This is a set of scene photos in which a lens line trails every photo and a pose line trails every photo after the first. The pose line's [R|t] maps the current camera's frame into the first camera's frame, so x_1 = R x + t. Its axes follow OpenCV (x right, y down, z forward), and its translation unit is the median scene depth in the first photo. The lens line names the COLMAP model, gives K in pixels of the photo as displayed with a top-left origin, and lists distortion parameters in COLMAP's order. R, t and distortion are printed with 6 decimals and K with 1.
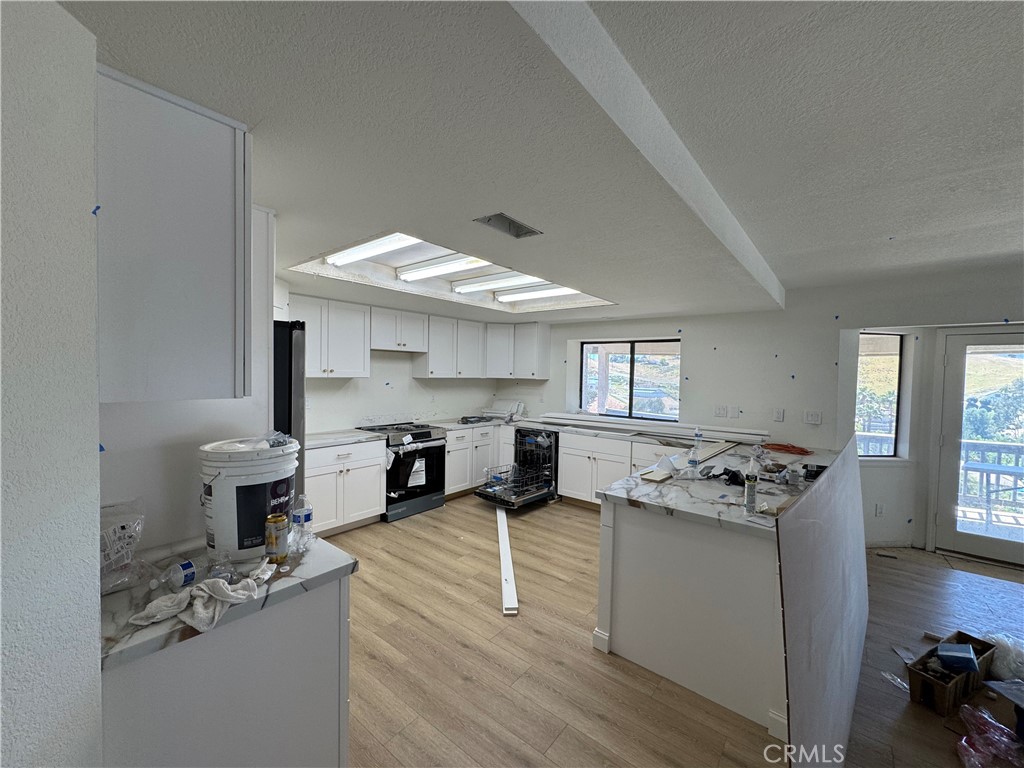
lens RADIAL K [[414.1, 0, 515.4], [0, 414.1, 384.2], [0, 0, 1]] dist [-0.004476, 0.000840]
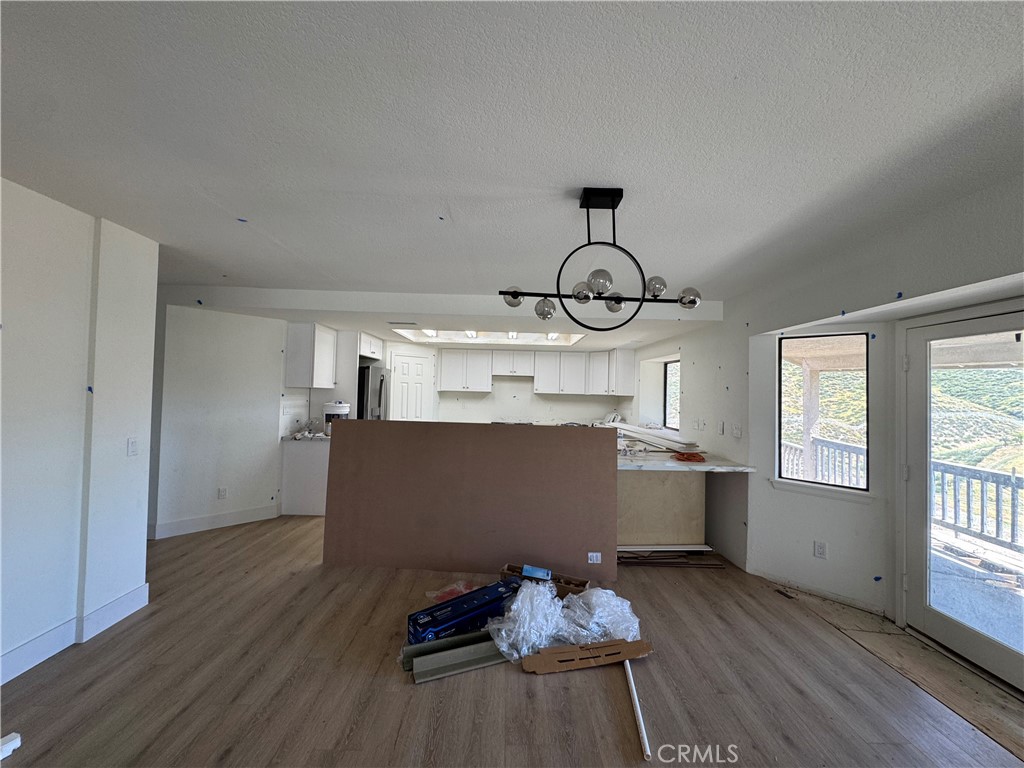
lens RADIAL K [[414.1, 0, 515.1], [0, 414.1, 381.6], [0, 0, 1]] dist [-0.004476, 0.000840]
pose [[0.637966, -0.022799, -0.769727, 1.464668], [-0.037384, 0.997466, -0.060529, 0.058849], [0.769156, 0.067391, 0.635497, -0.006131]]
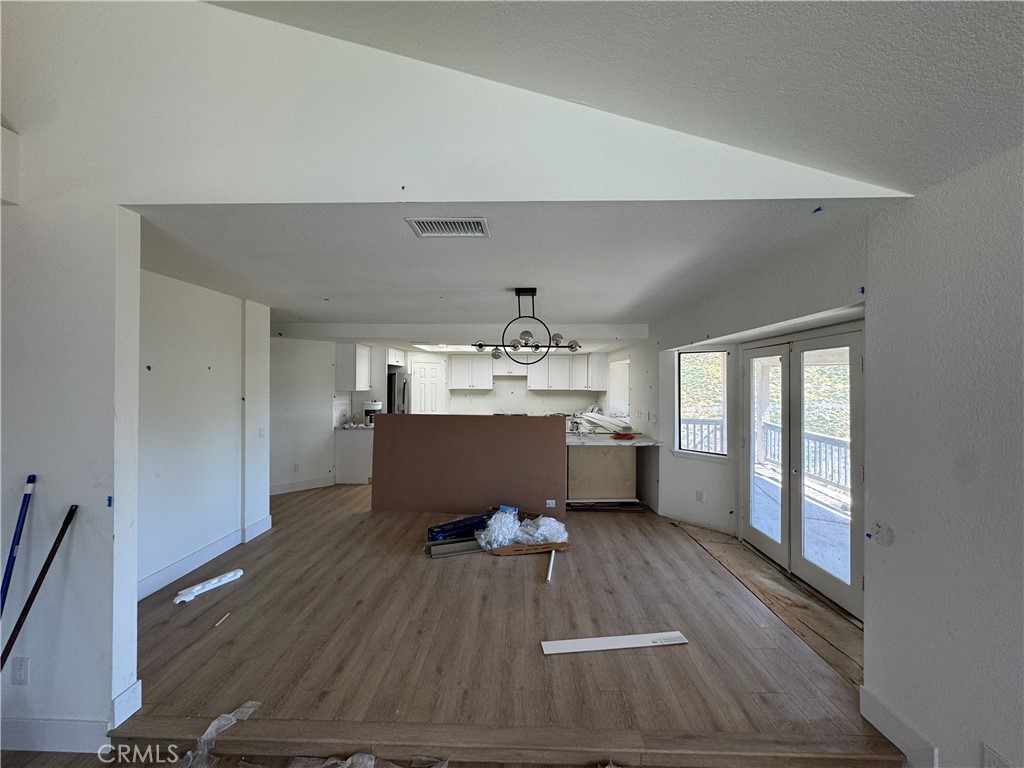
lens RADIAL K [[414.1, 0, 514.9], [0, 414.1, 382.6], [0, 0, 1]] dist [-0.004476, 0.000840]
pose [[0.605815, -0.016234, -0.795440, 1.974924], [-0.020321, 0.999150, -0.035868, 0.032665], [0.795346, 0.037894, 0.604970, -0.242610]]
